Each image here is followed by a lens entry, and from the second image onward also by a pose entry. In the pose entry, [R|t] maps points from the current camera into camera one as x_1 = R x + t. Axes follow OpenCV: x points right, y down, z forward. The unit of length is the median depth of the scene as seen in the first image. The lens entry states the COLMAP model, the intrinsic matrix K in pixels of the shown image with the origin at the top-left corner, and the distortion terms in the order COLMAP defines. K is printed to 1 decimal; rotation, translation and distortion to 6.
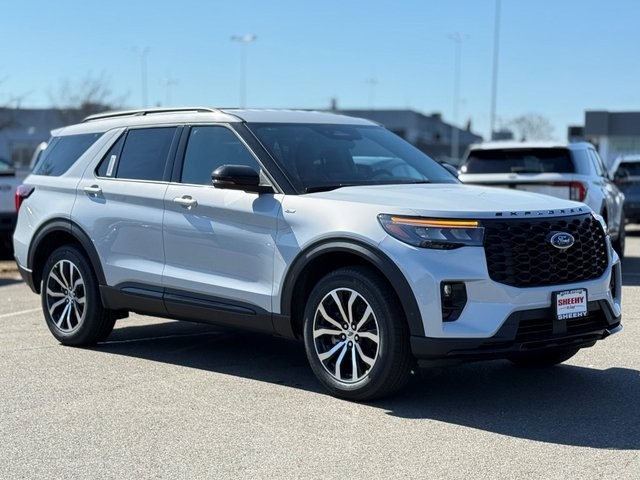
lens RADIAL K [[1164.9, 0, 320.0], [0, 1164.9, 240.0], [0, 0, 1]] dist [0.138051, -0.008071]
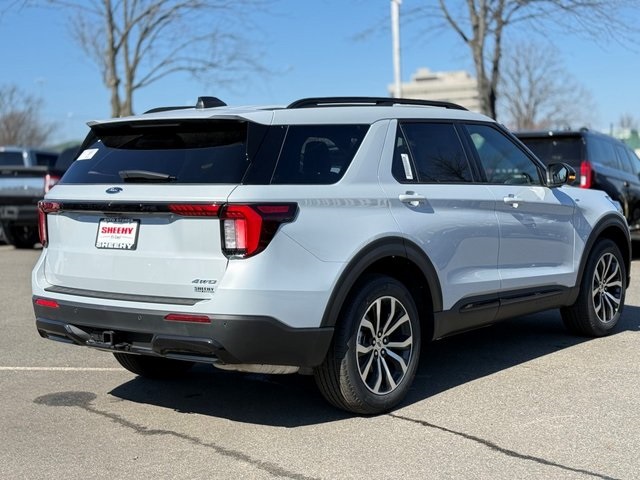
lens RADIAL K [[1104.7, 0, 320.0], [0, 1104.7, 240.0], [0, 0, 1]] dist [-0.022280, -0.064393]
pose [[-0.148838, -0.065447, 0.986693, -0.992409], [0.081995, 0.993554, 0.078270, -0.083969], [-0.985456, 0.092554, -0.142512, 1.264915]]
